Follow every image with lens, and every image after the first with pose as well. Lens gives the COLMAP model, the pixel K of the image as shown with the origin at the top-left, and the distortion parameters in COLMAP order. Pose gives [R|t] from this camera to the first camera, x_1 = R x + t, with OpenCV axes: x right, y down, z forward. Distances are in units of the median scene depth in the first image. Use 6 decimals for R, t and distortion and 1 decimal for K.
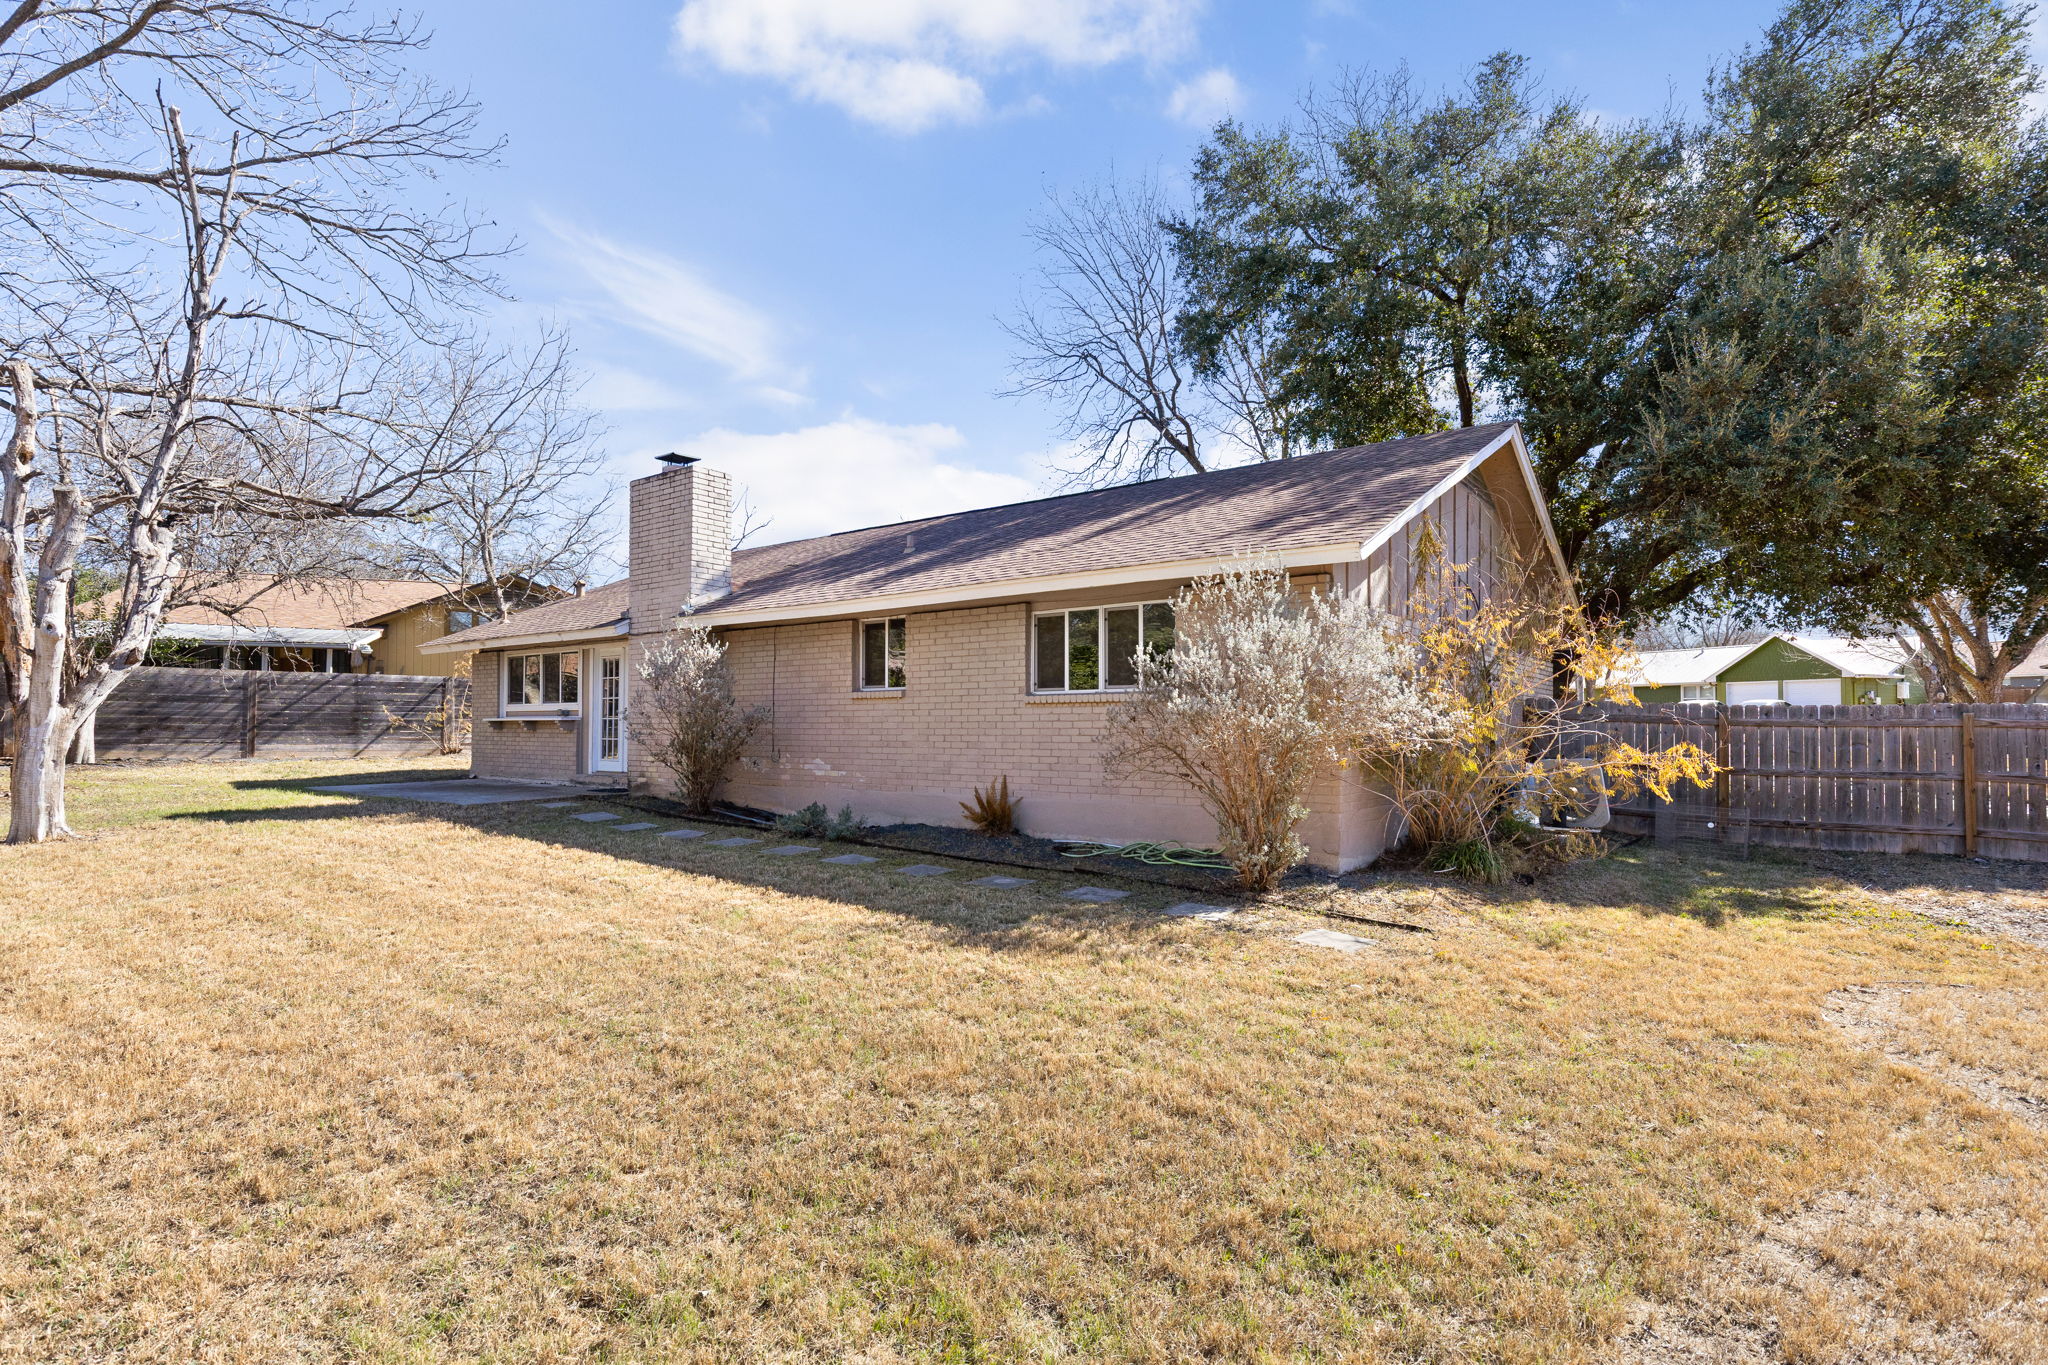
lens RADIAL K [[1054.9, 0, 1024.0], [0, 1054.9, 682.5], [0, 0, 1]] dist [0.000035, -0.000159]
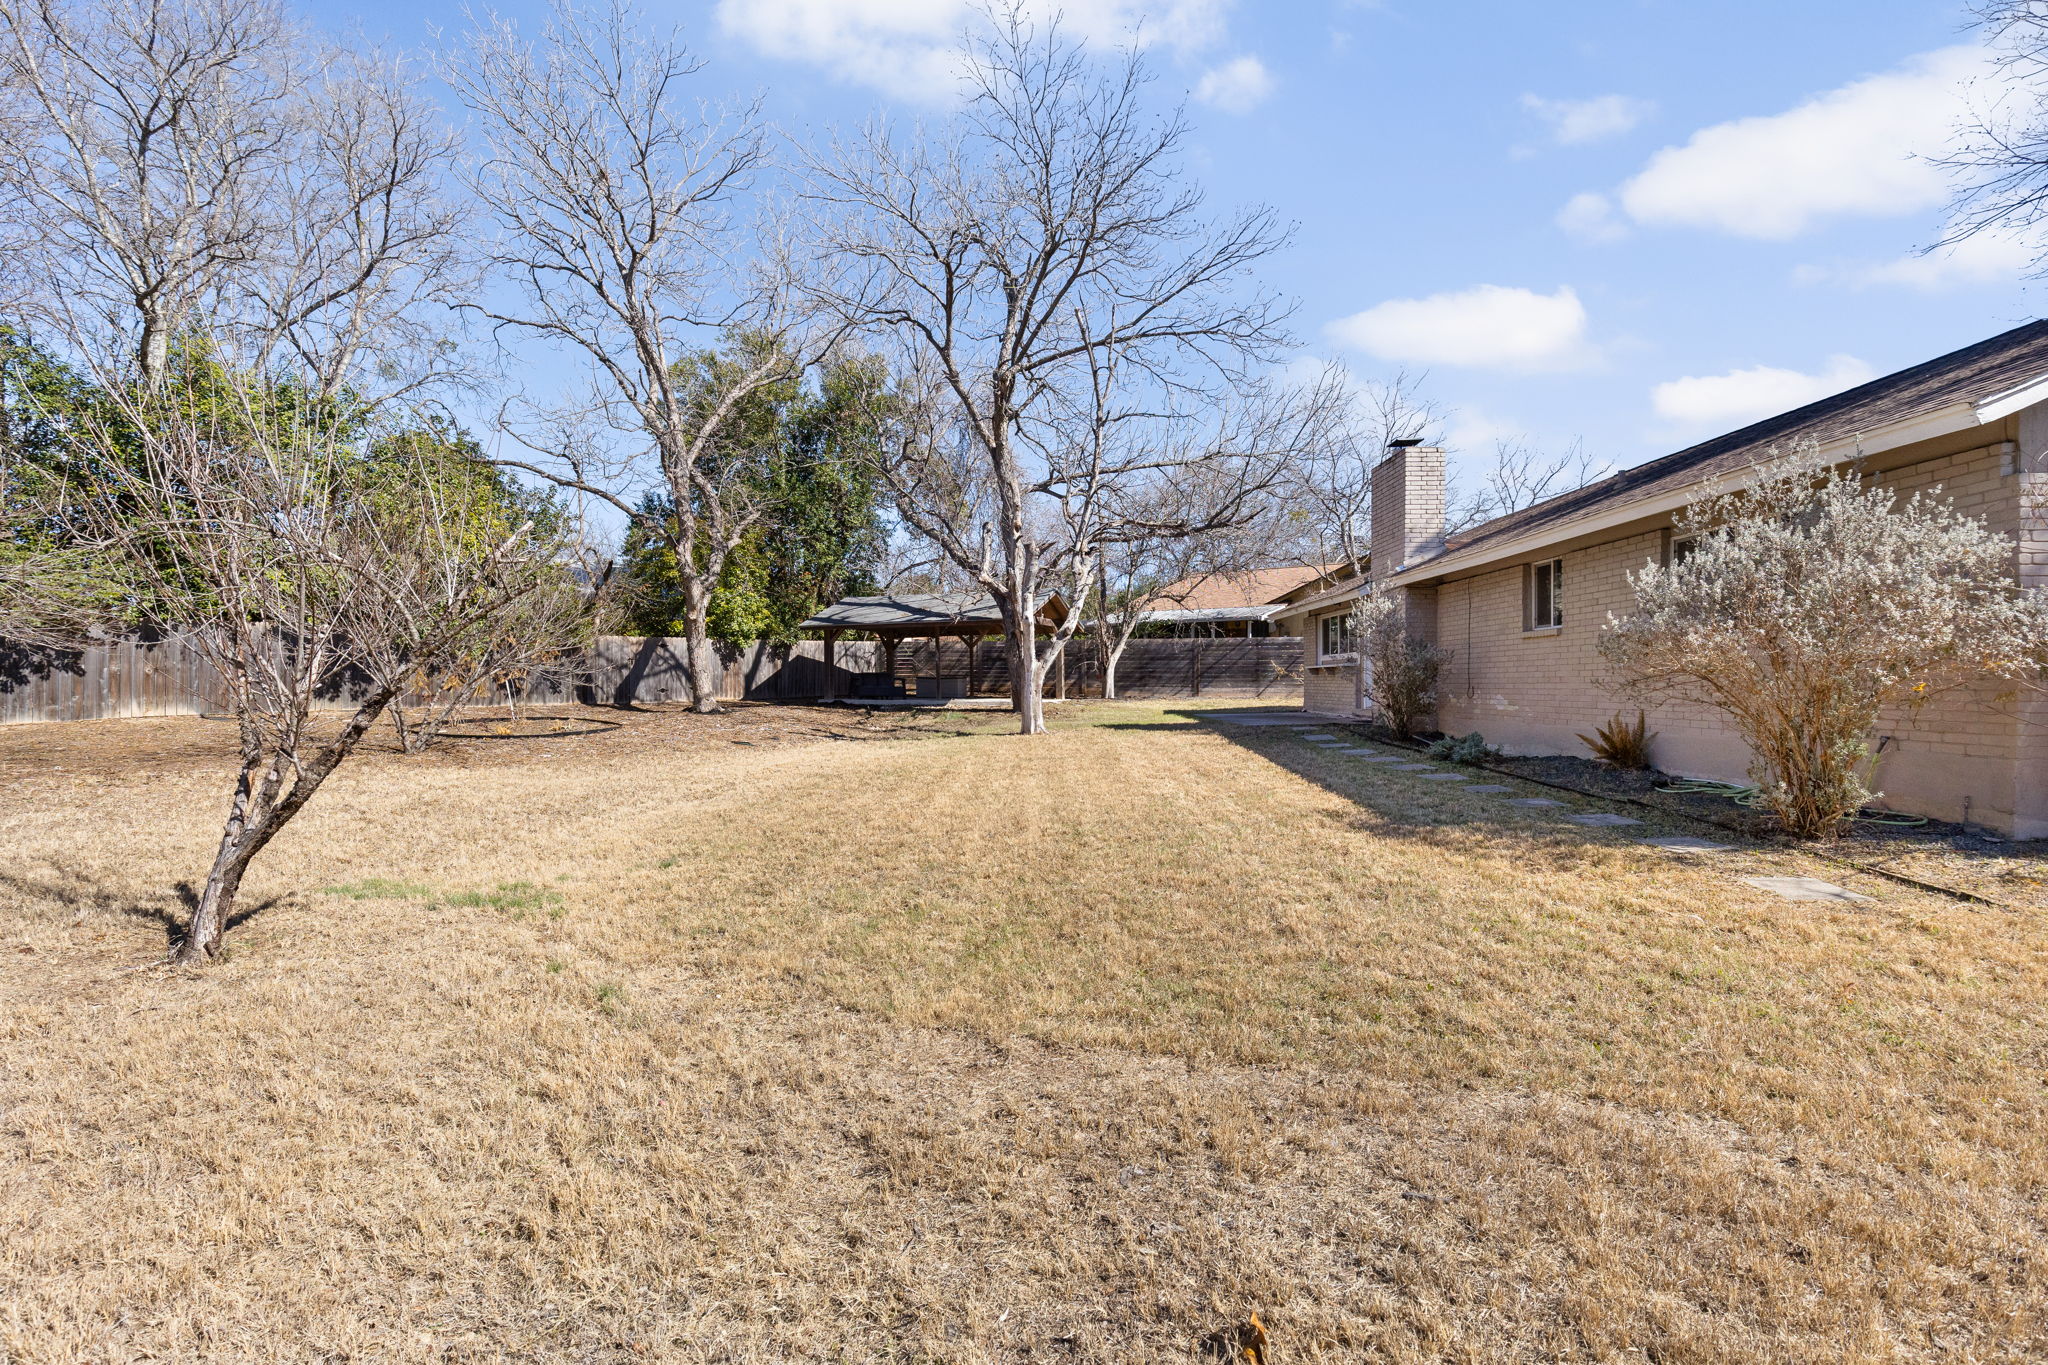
lens RADIAL K [[985.2, 0, 1022.7], [0, 985.2, 679.0], [0, 0, 1]] dist [0.000484, -0.000246]
pose [[0.563670, -0.010413, -0.825934, 0.789632], [0.039974, 0.999093, 0.014685, 0.043864], [0.825032, -0.041293, 0.563575, 0.021359]]
